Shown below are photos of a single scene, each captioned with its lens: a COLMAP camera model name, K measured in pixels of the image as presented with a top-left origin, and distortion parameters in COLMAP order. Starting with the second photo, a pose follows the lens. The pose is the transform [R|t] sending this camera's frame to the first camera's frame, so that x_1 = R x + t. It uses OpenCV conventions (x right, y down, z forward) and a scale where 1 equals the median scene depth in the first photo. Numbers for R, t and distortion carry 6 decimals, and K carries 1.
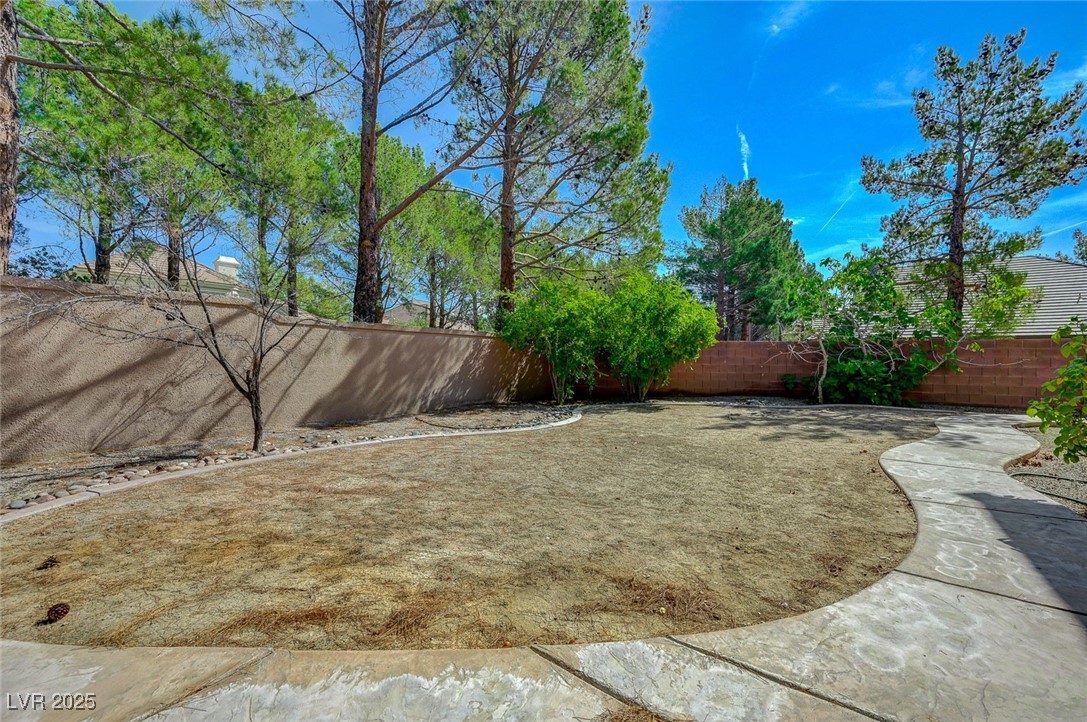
lens RADIAL K [[433.2, 0, 541.9], [0, 433.2, 361.0], [0, 0, 1]] dist [-0.001367, 0.001313]
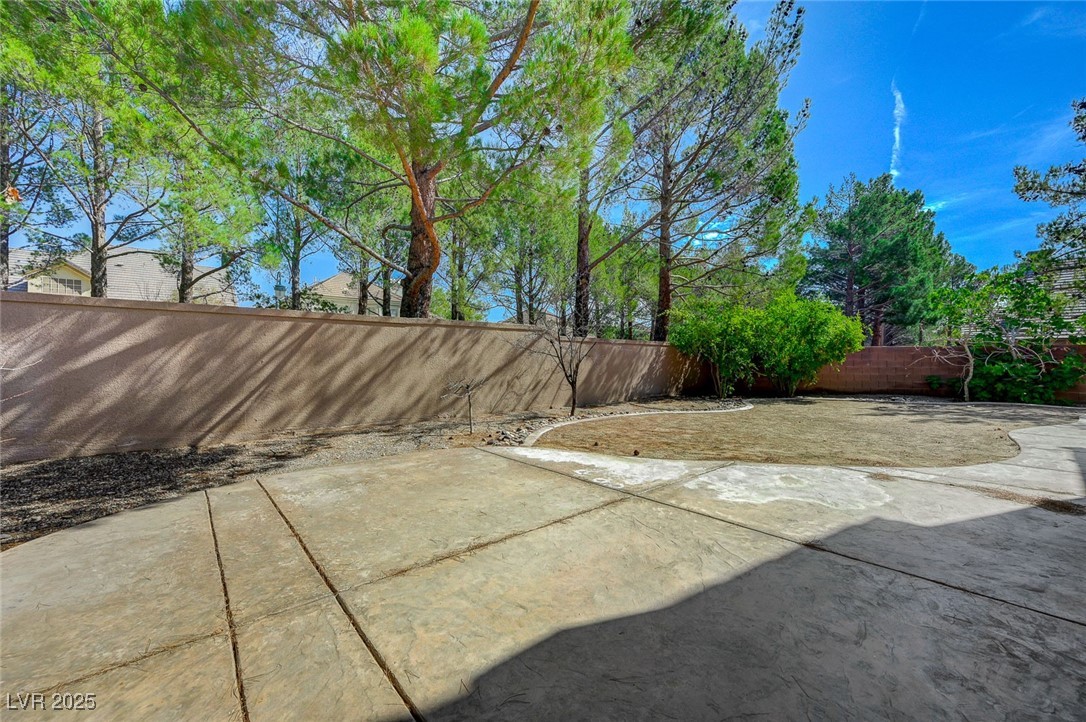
lens RADIAL K [[432.8, 0, 541.4], [0, 432.8, 360.4], [0, 0, 1]] dist [-0.001367, 0.001313]
pose [[0.976883, -0.002680, -0.213757, -0.196756], [0.001117, 0.999972, -0.007433, -0.002003], [0.213771, 0.007023, 0.976859, -0.337831]]
